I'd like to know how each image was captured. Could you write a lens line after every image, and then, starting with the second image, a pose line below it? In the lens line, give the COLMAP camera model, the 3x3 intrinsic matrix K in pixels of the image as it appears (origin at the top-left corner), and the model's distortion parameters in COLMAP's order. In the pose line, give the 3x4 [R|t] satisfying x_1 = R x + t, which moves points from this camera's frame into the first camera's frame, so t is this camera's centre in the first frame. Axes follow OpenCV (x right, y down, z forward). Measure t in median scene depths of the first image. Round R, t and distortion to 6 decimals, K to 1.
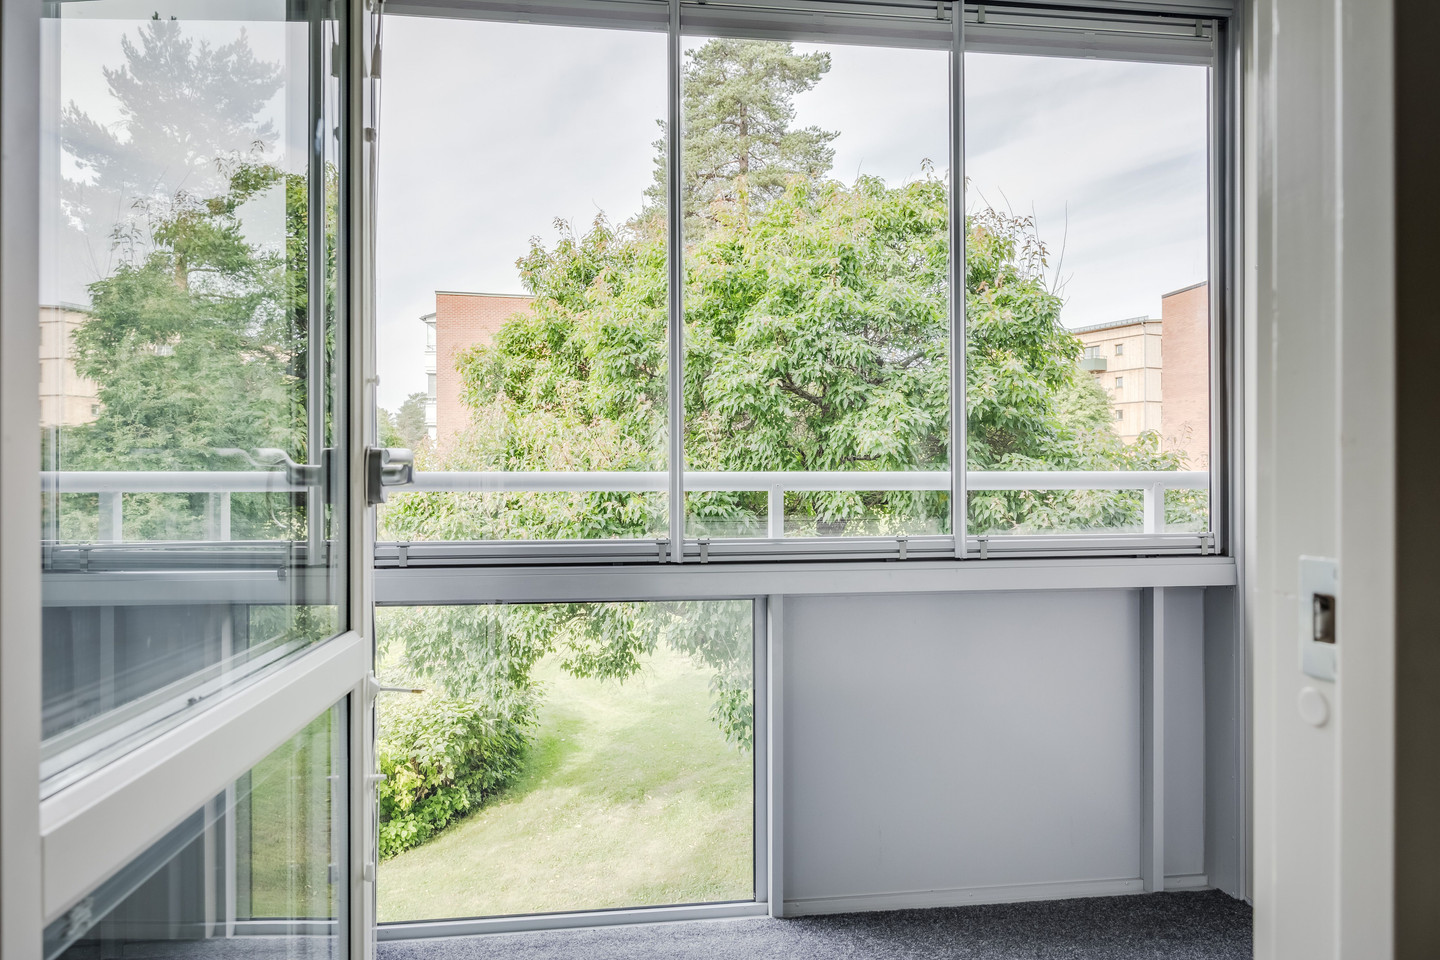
lens RADIAL K [[1003.7, 0, 721.0], [0, 1003.7, 483.0], [0, 0, 1]] dist [0.005783, 0.002841]
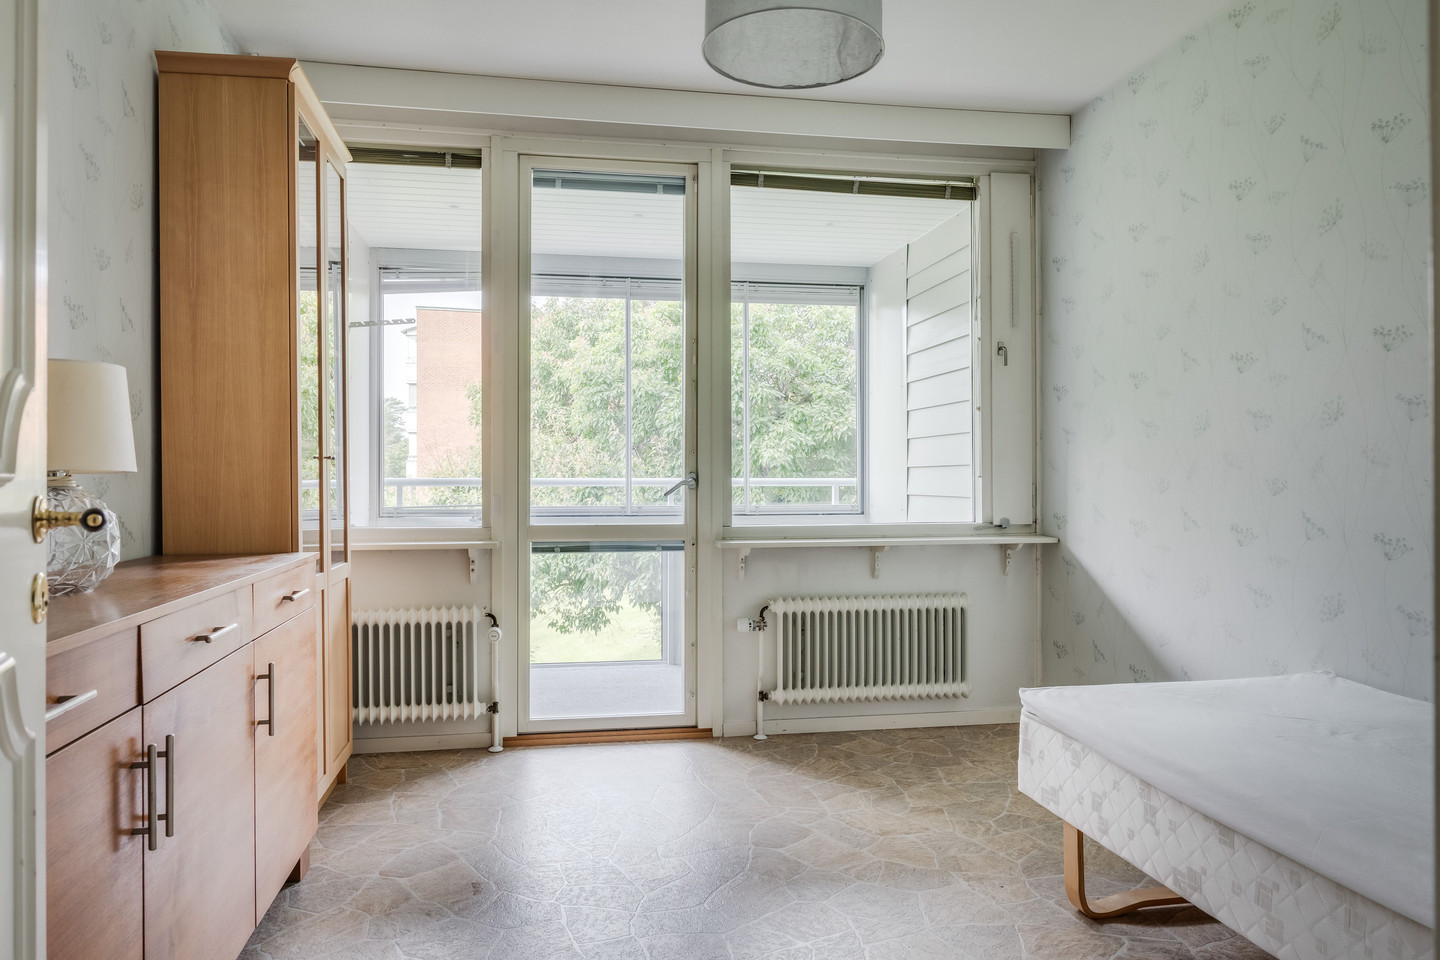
lens RADIAL K [[1003.7, 0, 714.6], [0, 1003.7, 474.4], [0, 0, 1]] dist [0.005783, 0.002841]
pose [[0.999666, 0.001500, 0.025812, 0.027490], [-0.001177, 0.999921, -0.012510, 0.002583], [-0.025829, 0.012475, 0.999589, -0.387995]]
